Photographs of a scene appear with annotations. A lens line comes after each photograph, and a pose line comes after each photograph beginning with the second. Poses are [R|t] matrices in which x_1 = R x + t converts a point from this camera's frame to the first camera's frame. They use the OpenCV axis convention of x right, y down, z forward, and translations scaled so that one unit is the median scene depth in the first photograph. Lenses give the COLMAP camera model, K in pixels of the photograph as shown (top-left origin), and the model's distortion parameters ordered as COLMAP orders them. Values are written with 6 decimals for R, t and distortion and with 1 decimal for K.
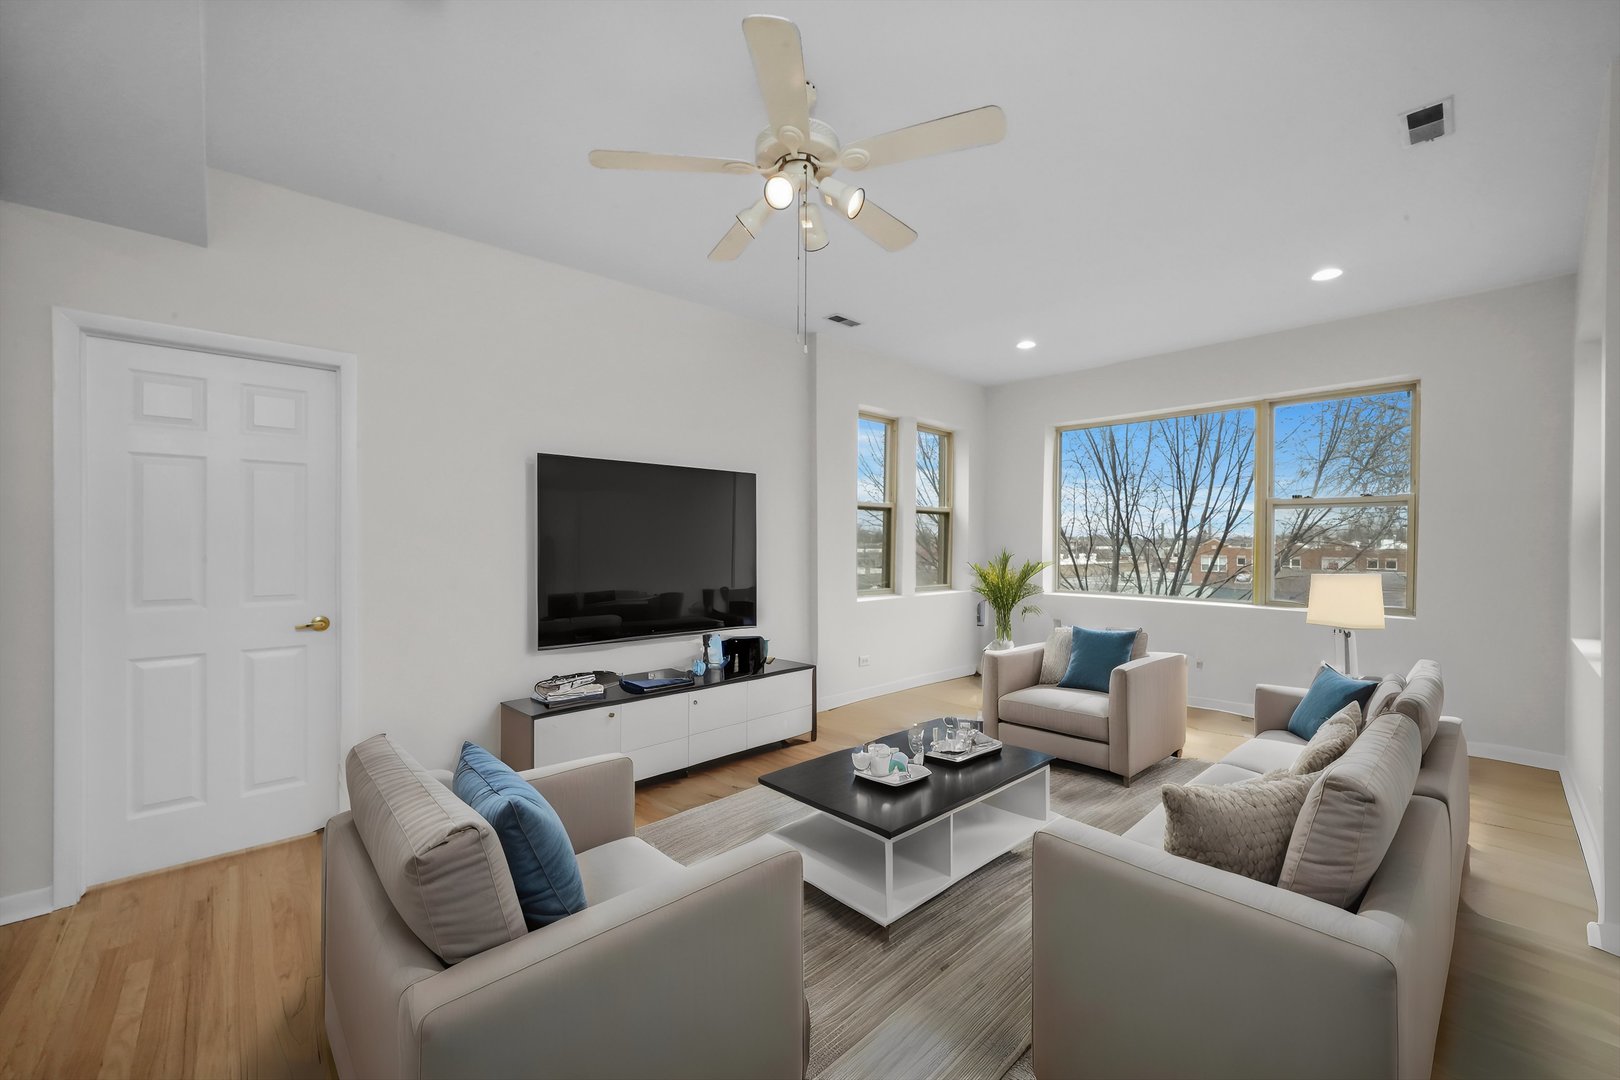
lens RADIAL K [[627.0, 0, 799.8], [0, 627.0, 545.5], [0, 0, 1]] dist [-0.013657, -0.000274]
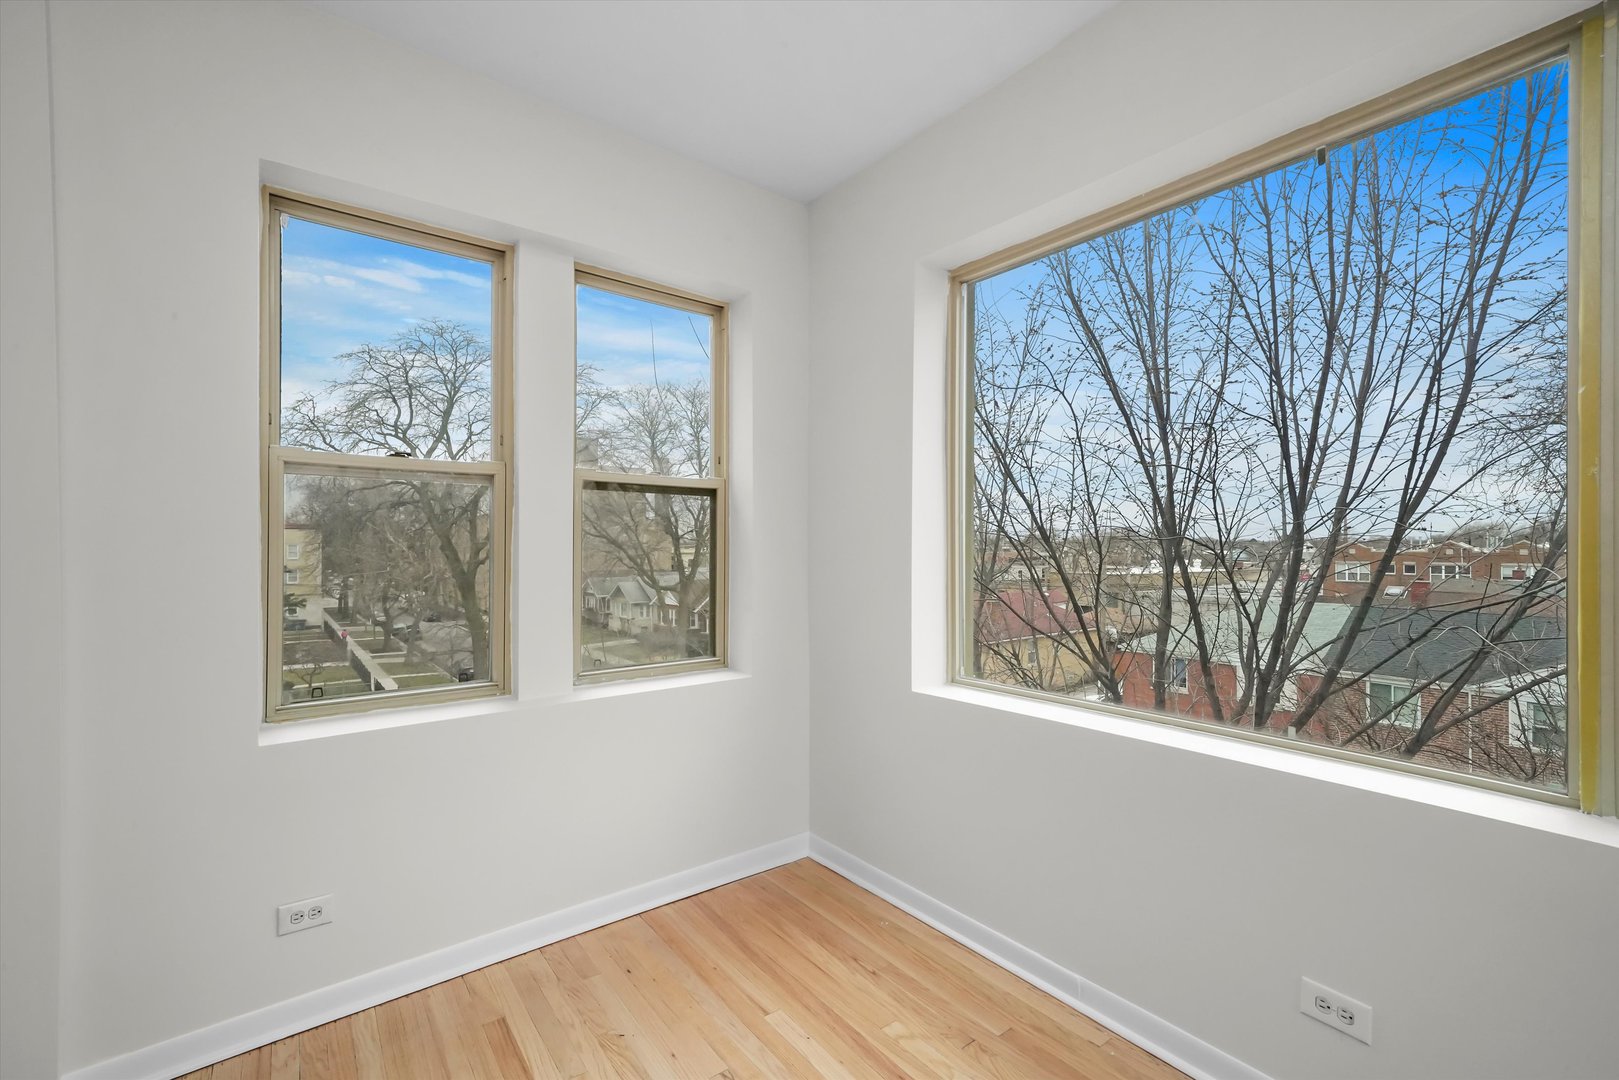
lens RADIAL K [[694.9, 0, 821.0], [0, 694.9, 536.2], [0, 0, 1]] dist [0.002103, 0.000101]
pose [[0.997869, -0.004485, -0.065091, 0.283939], [0.003249, 0.999813, -0.019077, -0.009338], [0.065164, 0.018825, 0.997697, 0.442295]]
